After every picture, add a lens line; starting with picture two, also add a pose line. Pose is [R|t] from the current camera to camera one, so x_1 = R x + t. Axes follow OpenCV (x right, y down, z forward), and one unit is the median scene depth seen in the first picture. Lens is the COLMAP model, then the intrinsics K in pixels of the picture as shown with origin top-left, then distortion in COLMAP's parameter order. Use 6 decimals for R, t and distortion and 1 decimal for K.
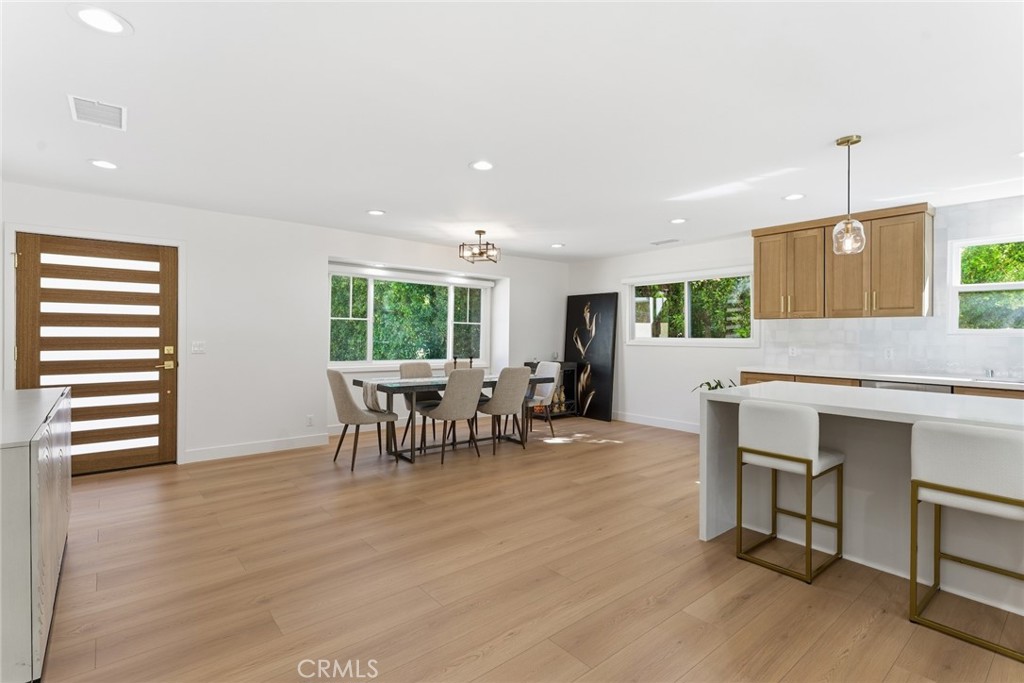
lens RADIAL K [[486.4, 0, 508.3], [0, 486.4, 331.7], [0, 0, 1]] dist [-0.003184, -0.000524]
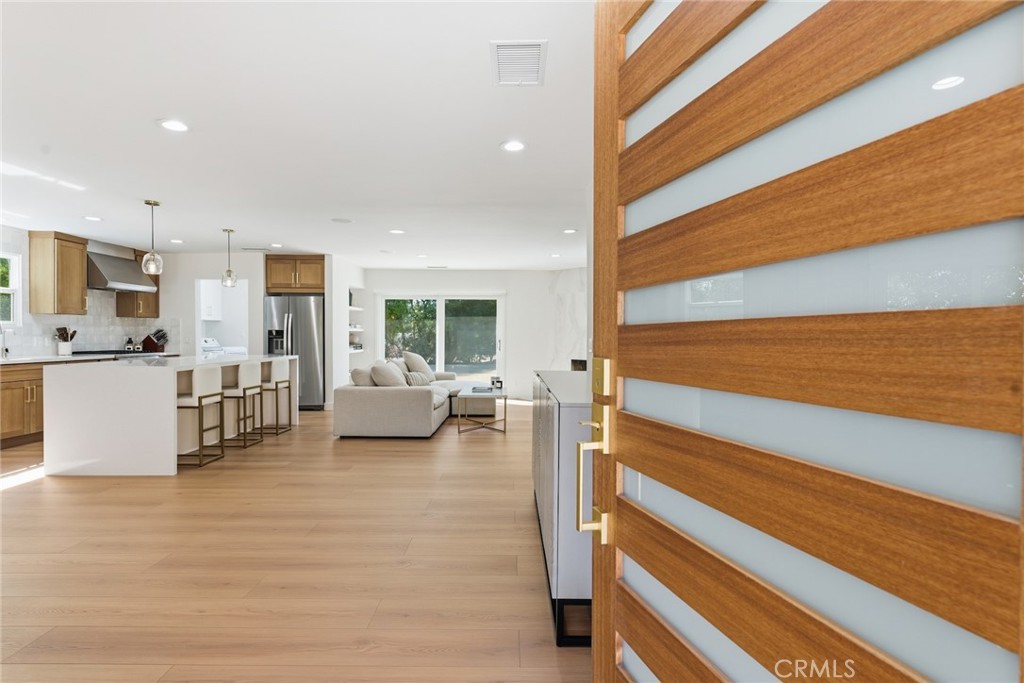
lens RADIAL K [[528.9, 0, 509.5], [0, 528.9, 341.7], [0, 0, 1]] dist [0.002439, -0.000754]
pose [[-0.768755, -0.019439, 0.639248, -0.798745], [-0.011673, 0.999798, 0.016366, 0.009854], [-0.639437, 0.005119, -0.768826, 0.964707]]
